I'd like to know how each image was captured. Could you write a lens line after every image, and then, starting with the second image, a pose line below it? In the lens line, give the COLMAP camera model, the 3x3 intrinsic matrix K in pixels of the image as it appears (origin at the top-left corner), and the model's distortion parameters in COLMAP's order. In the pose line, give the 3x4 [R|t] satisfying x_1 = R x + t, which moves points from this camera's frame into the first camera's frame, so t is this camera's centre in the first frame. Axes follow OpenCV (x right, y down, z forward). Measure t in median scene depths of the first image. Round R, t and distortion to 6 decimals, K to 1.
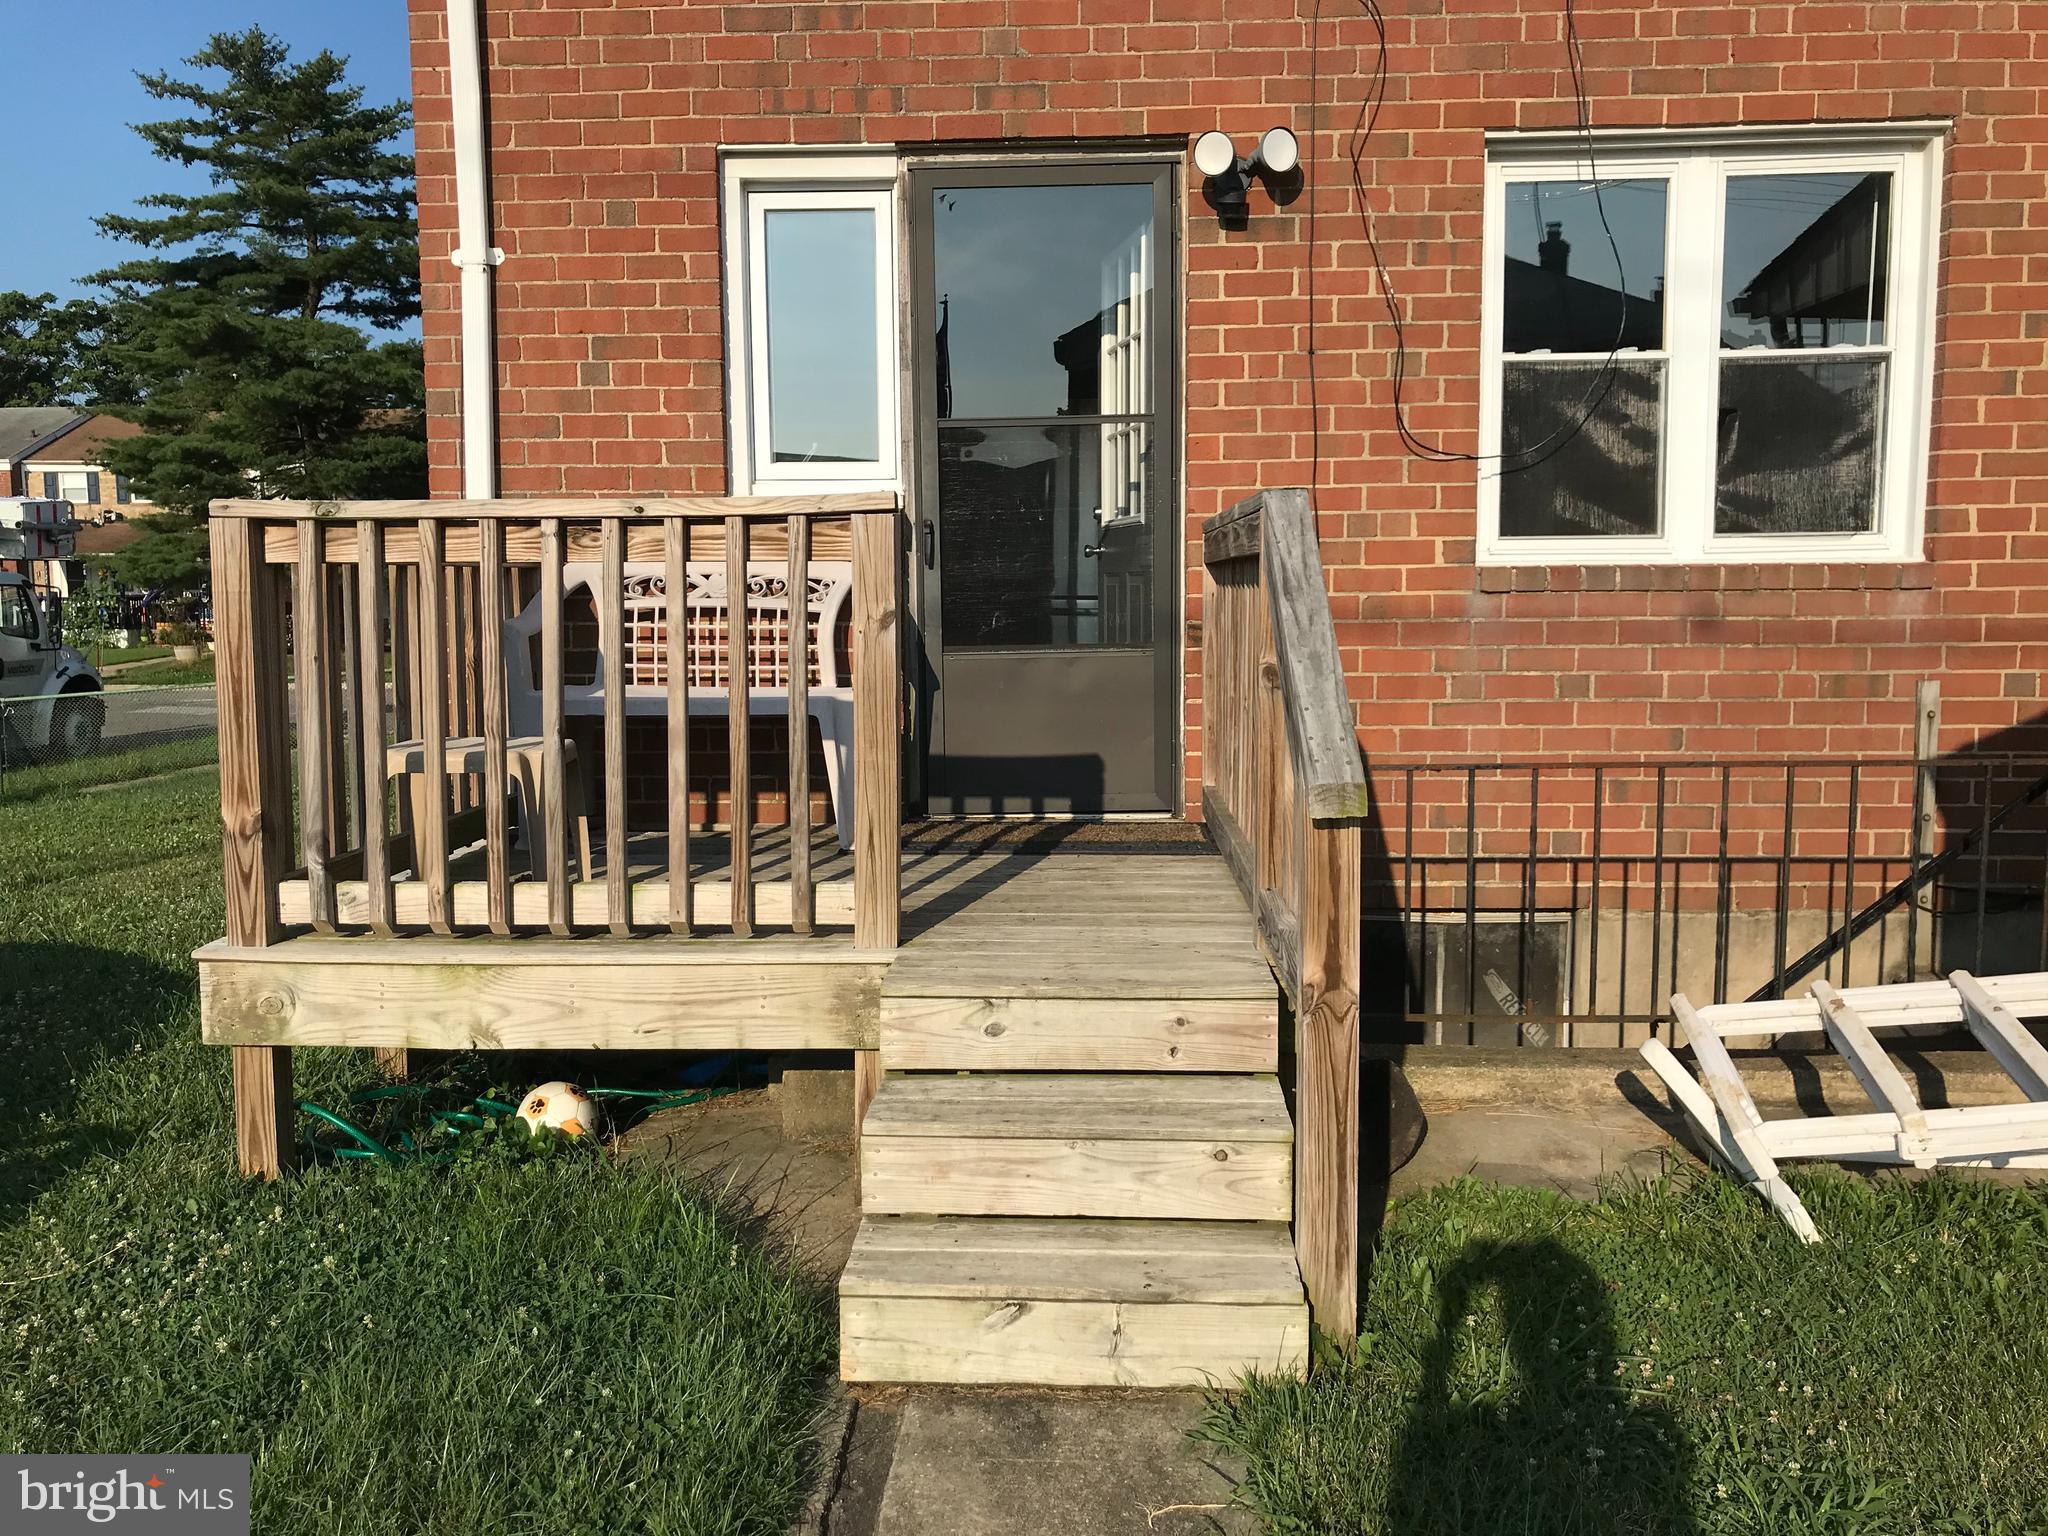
lens RADIAL K [[1679.2, 0, 1022.9], [0, 1679.2, 799.8], [0, 0, 1]] dist [0.003603, 0.004486]
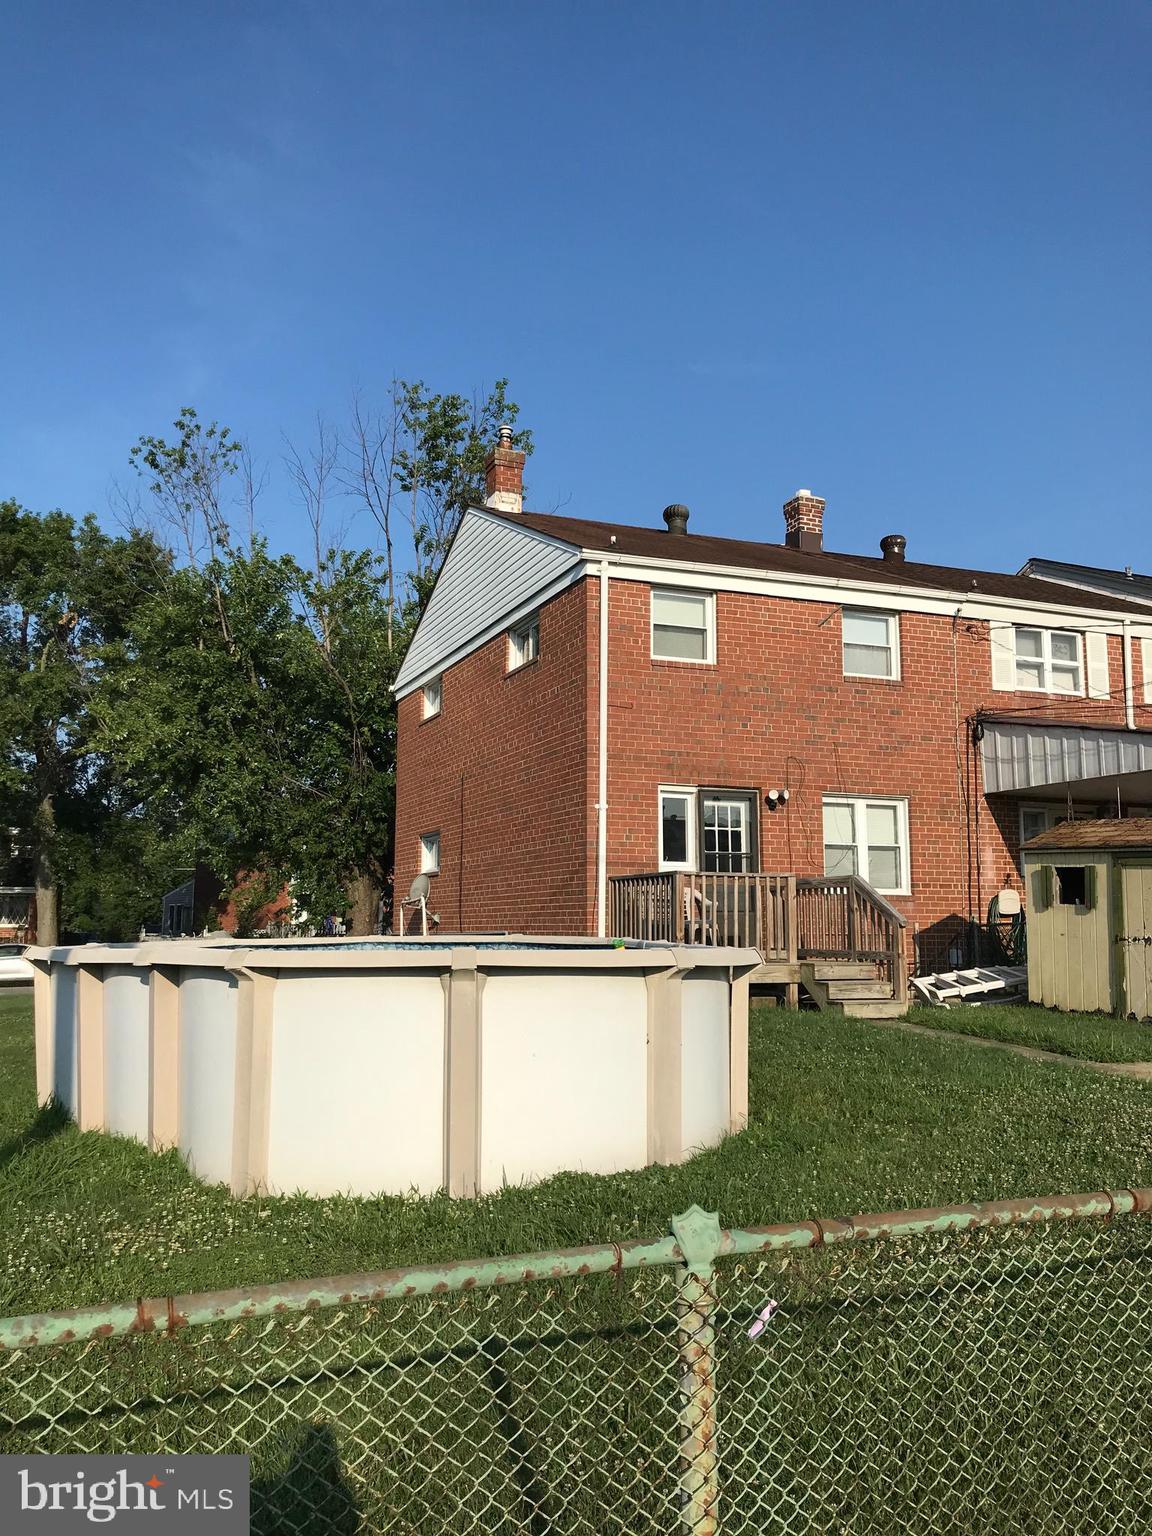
lens RADIAL K [[1259.4, 0, 572.7], [0, 1259.4, 765.9], [0, 0, 1]] dist [0.003603, 0.004486]
pose [[0.910797, 0.064841, 0.407730, -1.592863], [0.021804, 0.978657, -0.204341, 0.177402], [-0.412277, 0.195004, 0.889944, -1.583268]]
